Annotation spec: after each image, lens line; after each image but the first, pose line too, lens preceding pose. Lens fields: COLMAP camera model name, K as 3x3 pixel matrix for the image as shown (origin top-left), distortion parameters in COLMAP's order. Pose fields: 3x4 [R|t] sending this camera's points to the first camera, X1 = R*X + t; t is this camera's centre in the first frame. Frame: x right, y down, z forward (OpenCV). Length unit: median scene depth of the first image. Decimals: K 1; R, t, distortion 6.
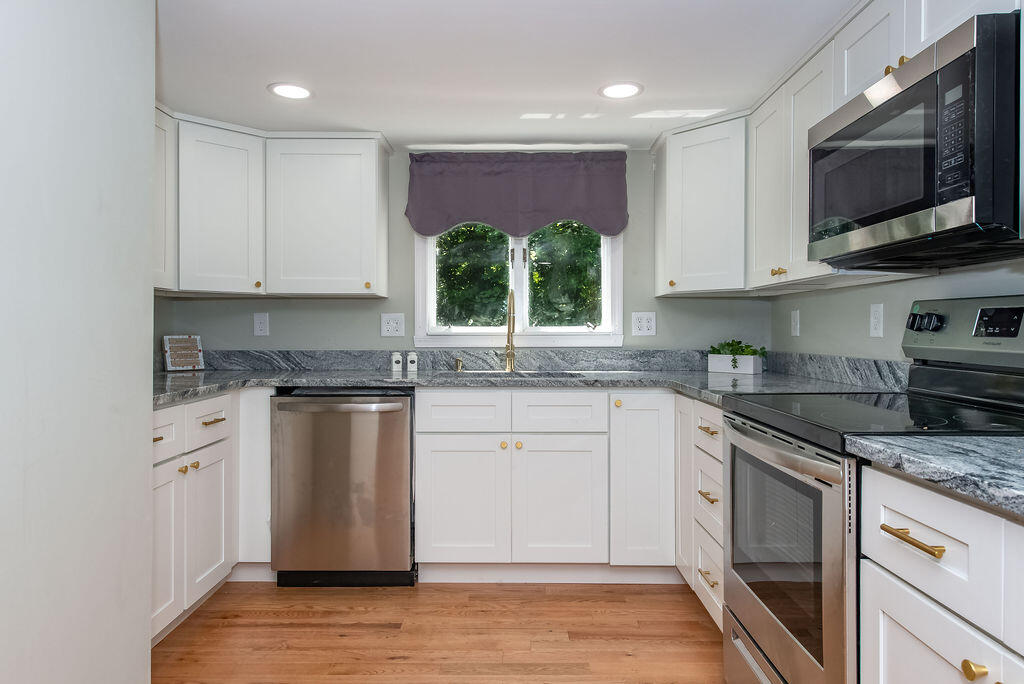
lens RADIAL K [[672.0, 0, 511.6], [0, 672.0, 334.7], [0, 0, 1]] dist [0.021226, -0.007602]
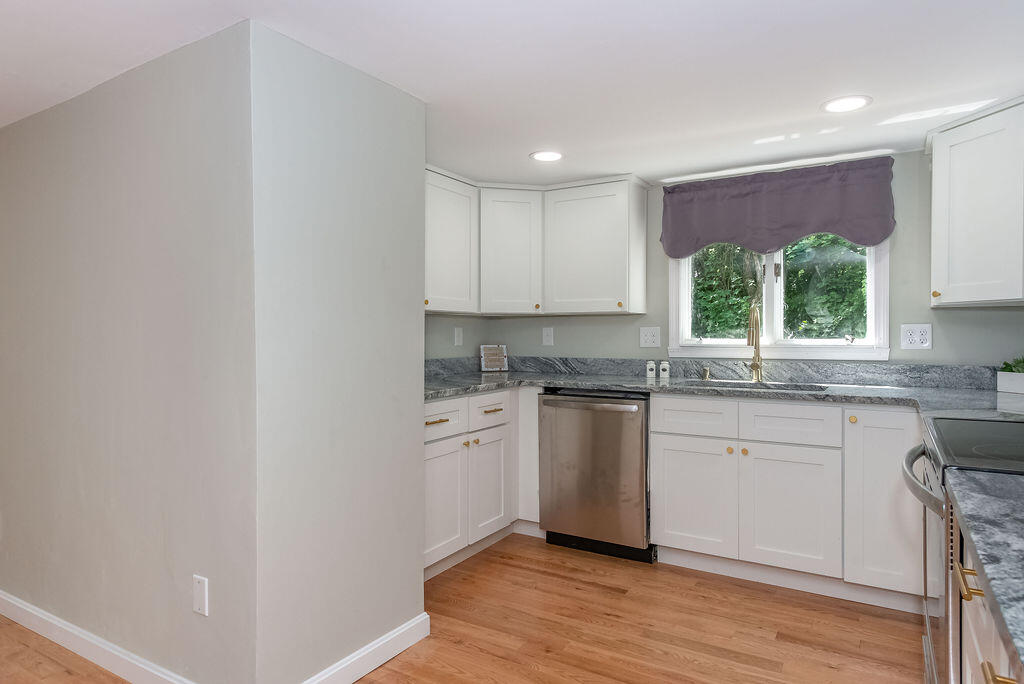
lens RADIAL K [[617.2, 0, 512.6], [0, 617.2, 343.4], [0, 0, 1]] dist [0.003599, -0.004212]
pose [[0.857930, 0.008999, -0.513688, 0.189435], [-0.004305, 0.999937, 0.010328, -0.016000], [0.513749, -0.006650, 0.857915, -0.031387]]
